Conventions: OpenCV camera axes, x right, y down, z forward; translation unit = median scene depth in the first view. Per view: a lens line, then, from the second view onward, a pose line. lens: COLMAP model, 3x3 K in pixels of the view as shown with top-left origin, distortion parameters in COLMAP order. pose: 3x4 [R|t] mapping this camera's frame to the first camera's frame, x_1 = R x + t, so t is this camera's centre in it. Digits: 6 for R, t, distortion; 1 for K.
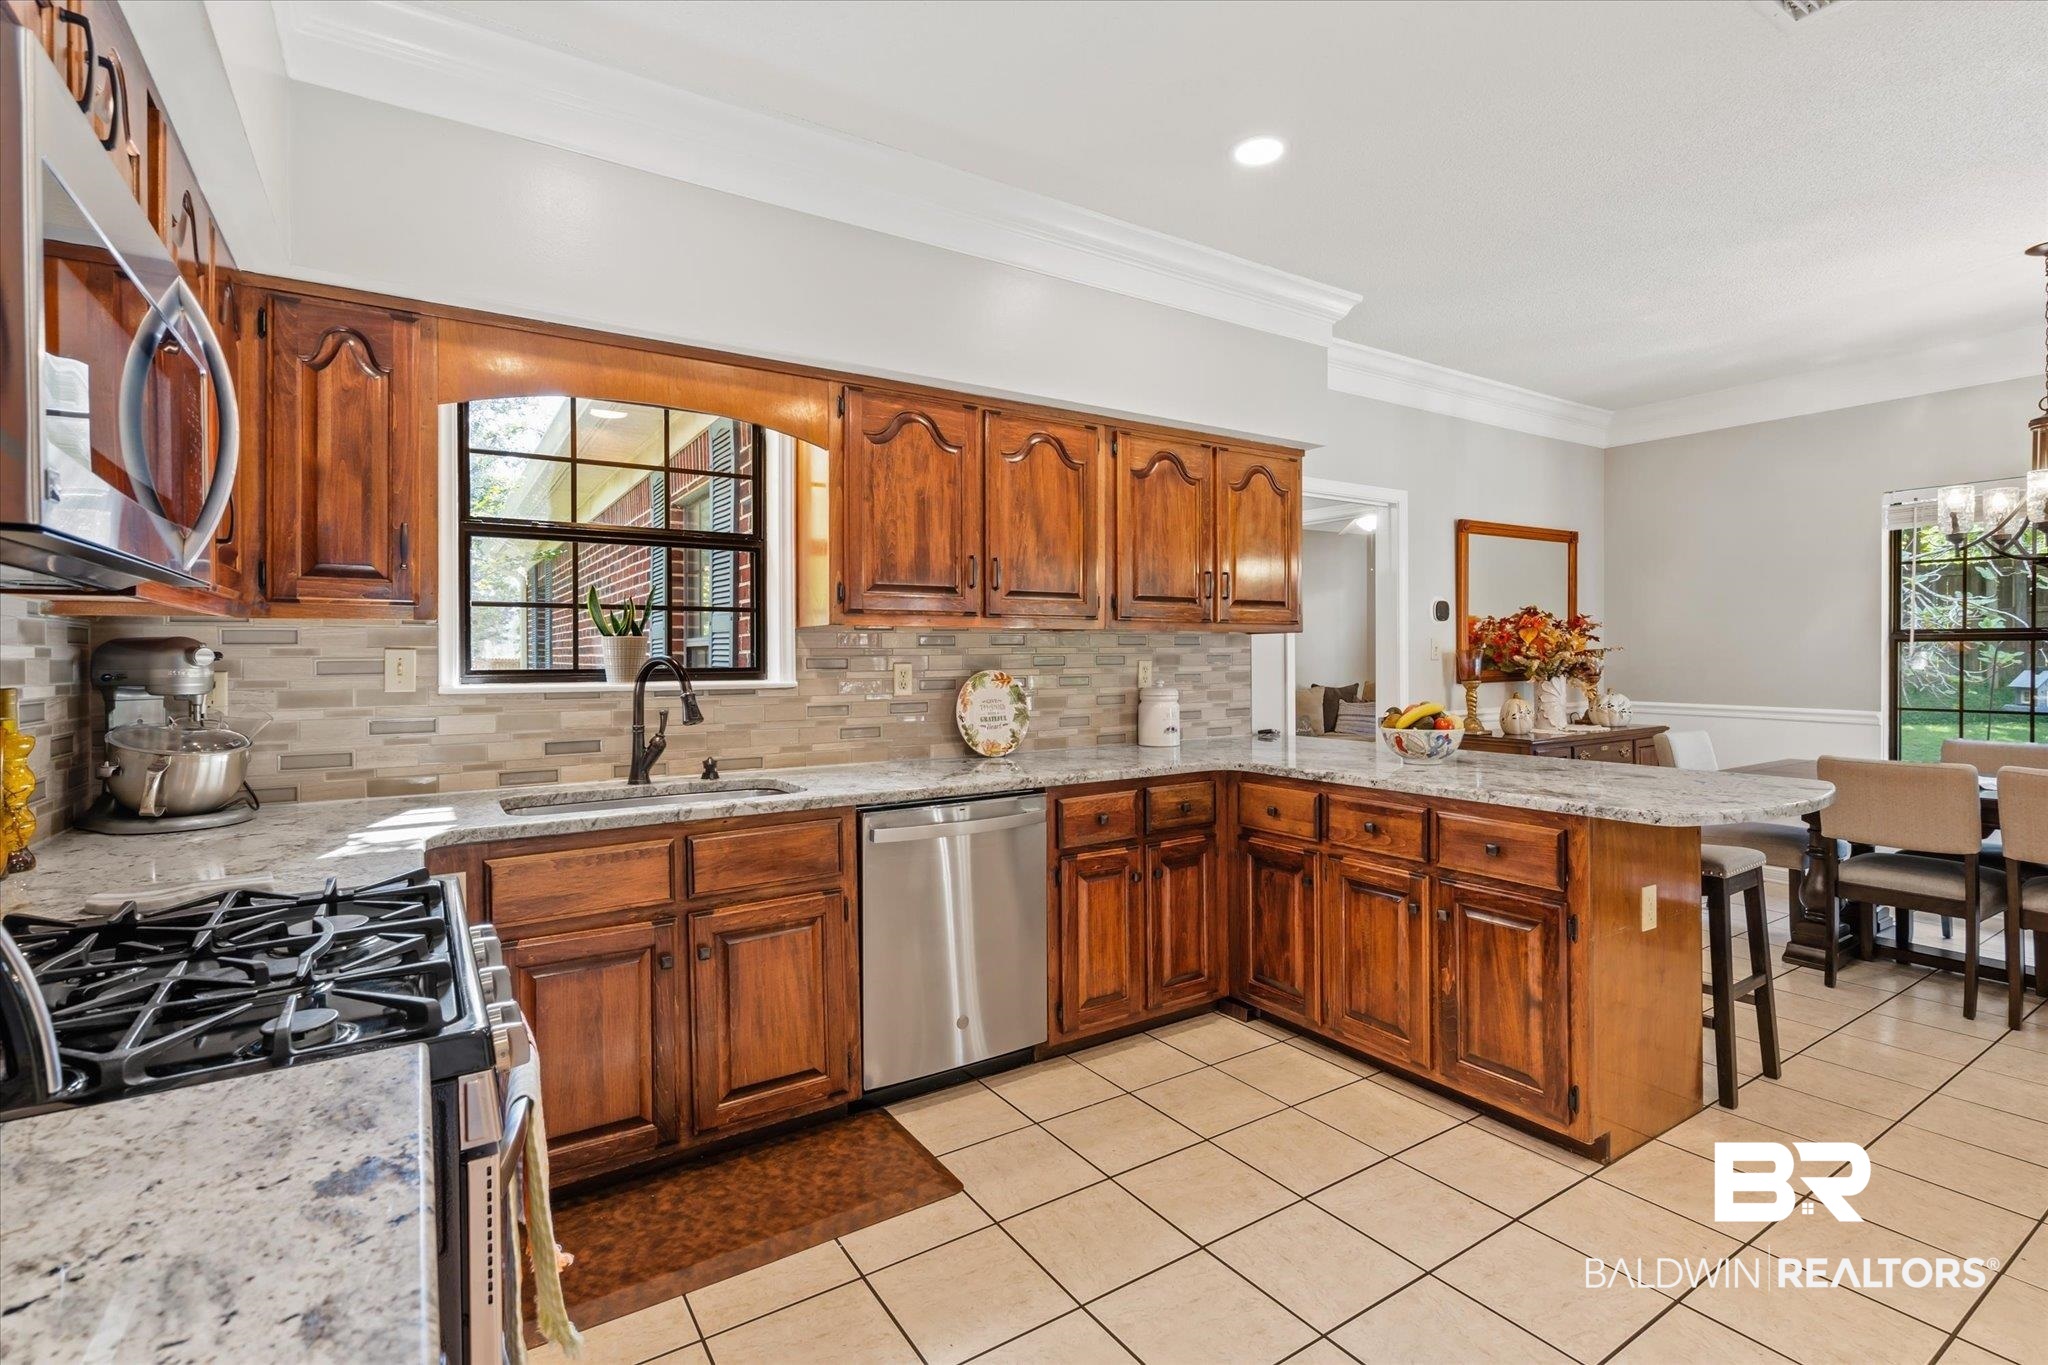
lens RADIAL K [[956.7, 0, 1026.2], [0, 956.7, 654.0], [0, 0, 1]] dist [-0.004647, 0.000001]
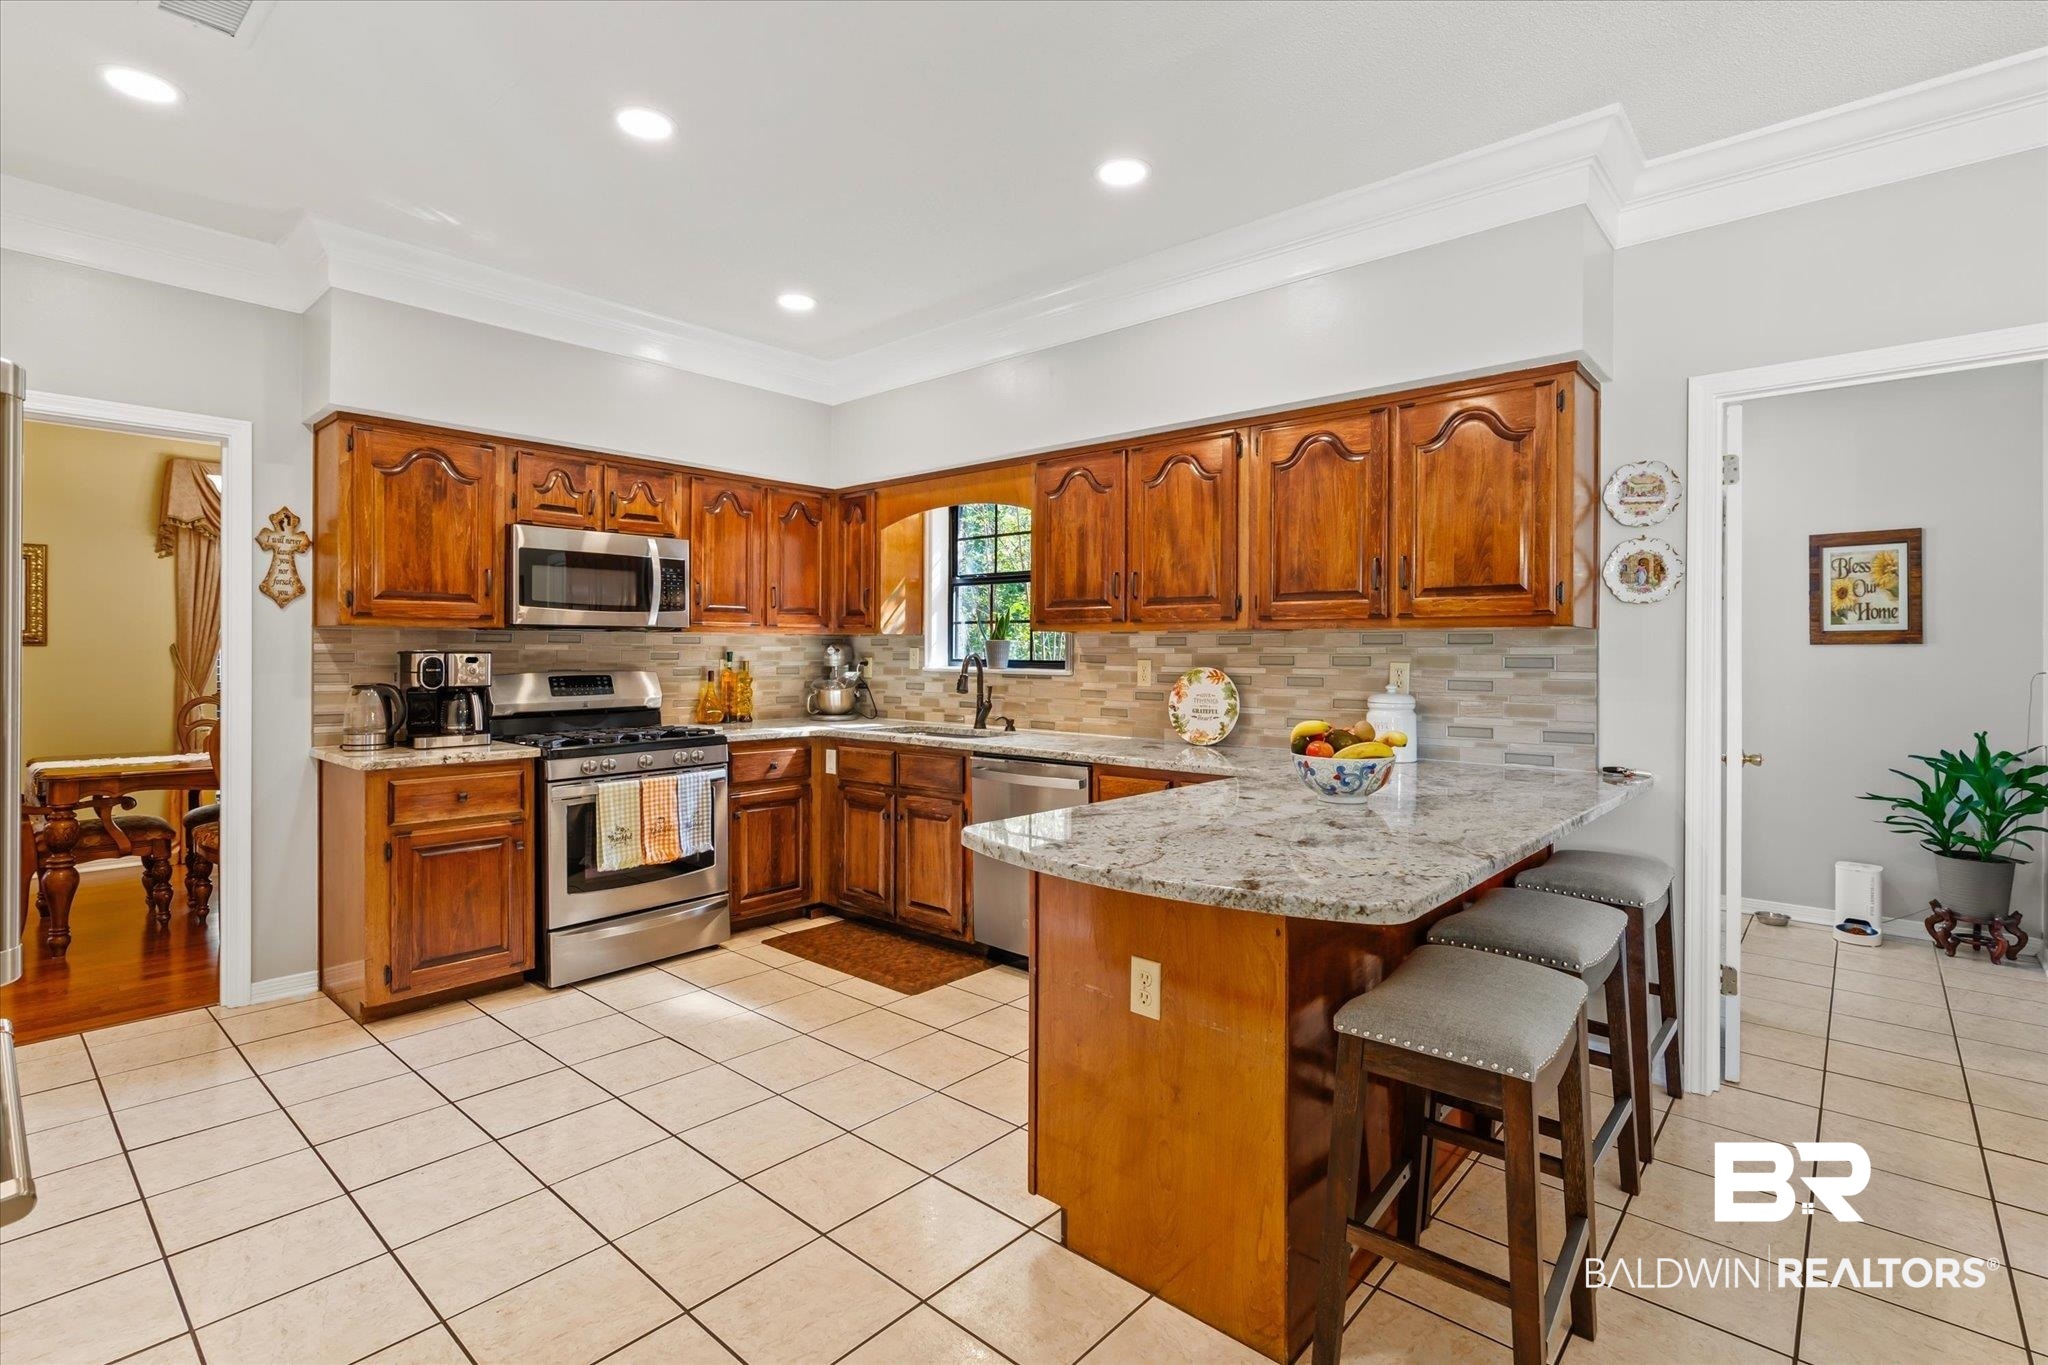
lens RADIAL K [[956.7, 0, 1026.2], [0, 956.7, 654.0], [0, 0, 1]] dist [-0.004647, 0.000001]
pose [[0.263464, 0.010486, -0.964612, 1.009768], [-0.003004, 0.999945, 0.010050, -0.009723], [0.964665, 0.000250, 0.263481, 0.521743]]
